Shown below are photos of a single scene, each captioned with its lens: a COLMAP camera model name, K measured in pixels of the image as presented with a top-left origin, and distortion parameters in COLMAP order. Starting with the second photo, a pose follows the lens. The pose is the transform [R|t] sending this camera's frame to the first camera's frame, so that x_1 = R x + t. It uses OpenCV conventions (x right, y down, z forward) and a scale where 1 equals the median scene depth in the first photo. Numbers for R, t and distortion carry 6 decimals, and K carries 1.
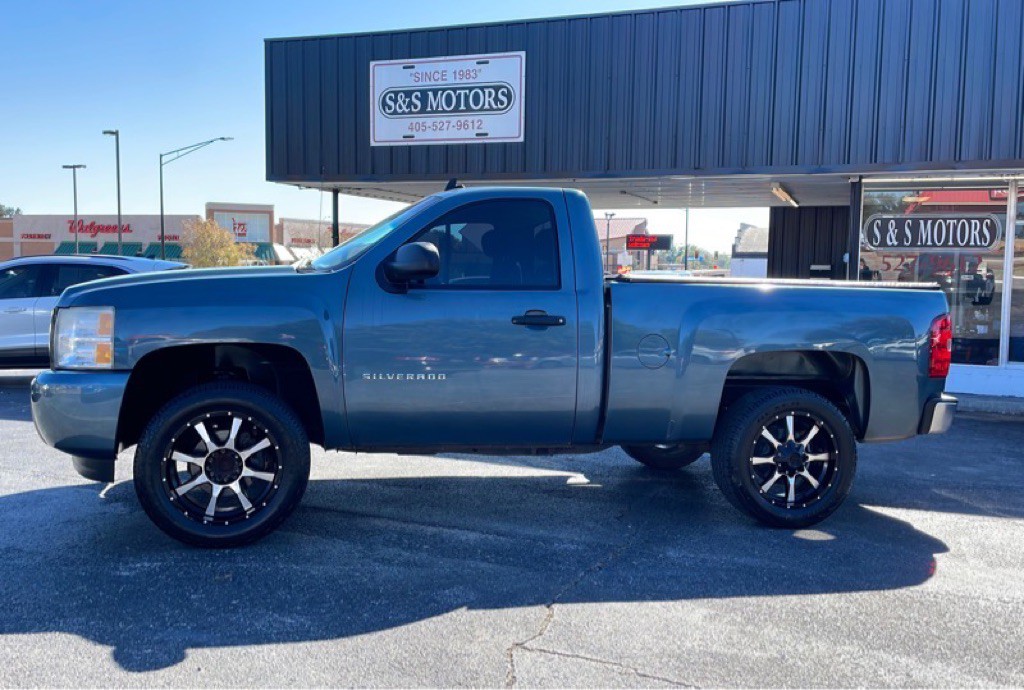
lens RADIAL K [[898.0, 0, 510.9], [0, 898.0, 343.0], [0, 0, 1]] dist [0.074677, -0.054943]
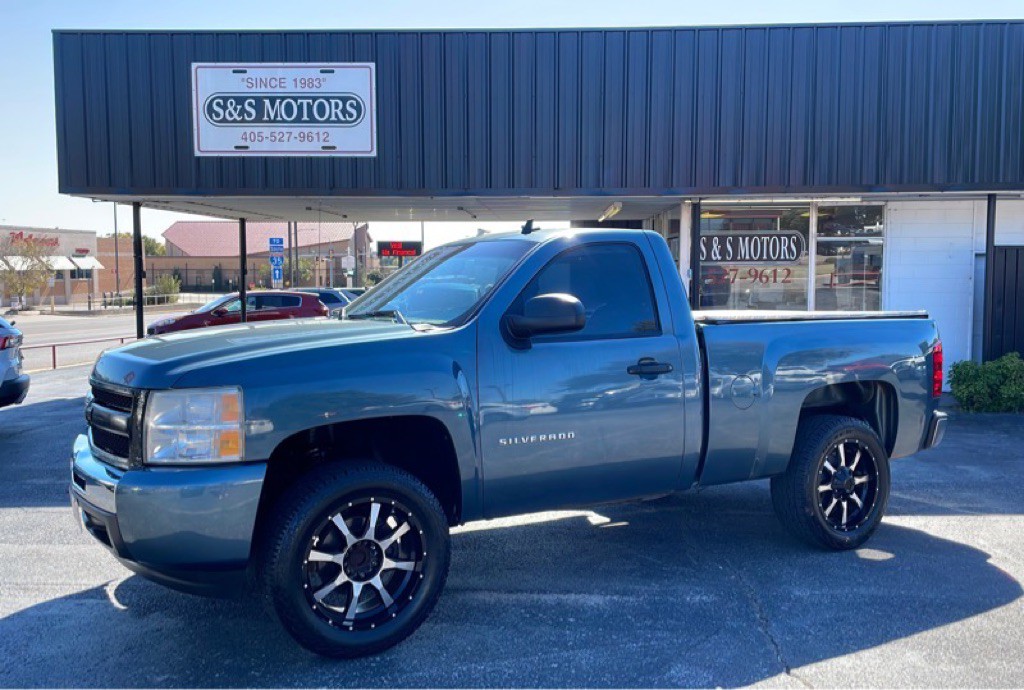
lens RADIAL K [[898.0, 0, 514.1], [0, 898.0, 341.8], [0, 0, 1]] dist [0.074677, -0.054943]
pose [[0.947368, -0.044983, 0.316971, -0.158713], [0.045758, 0.998940, 0.005004, -0.025131], [-0.316860, 0.009763, 0.948422, 0.047231]]
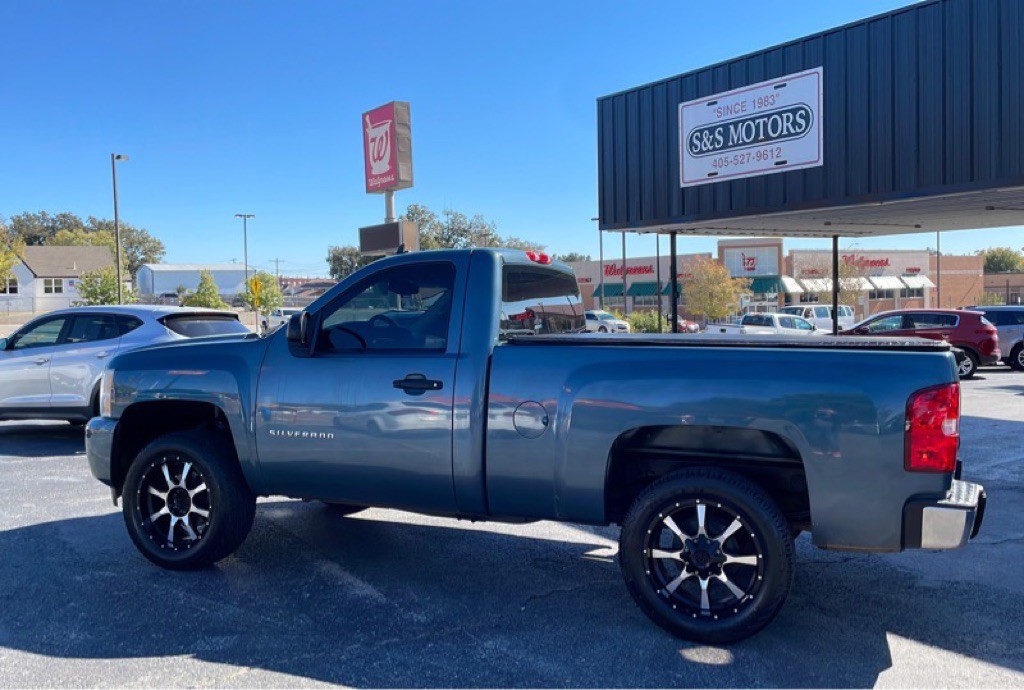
lens RADIAL K [[898.0, 0, 494.9], [0, 898.0, 330.8], [0, 0, 1]] dist [0.074677, -0.054943]
pose [[0.818125, -0.013052, -0.574893, 0.260780], [-0.014386, 0.998965, -0.043154, -0.016442], [0.574861, 0.043576, 0.817090, 0.085506]]
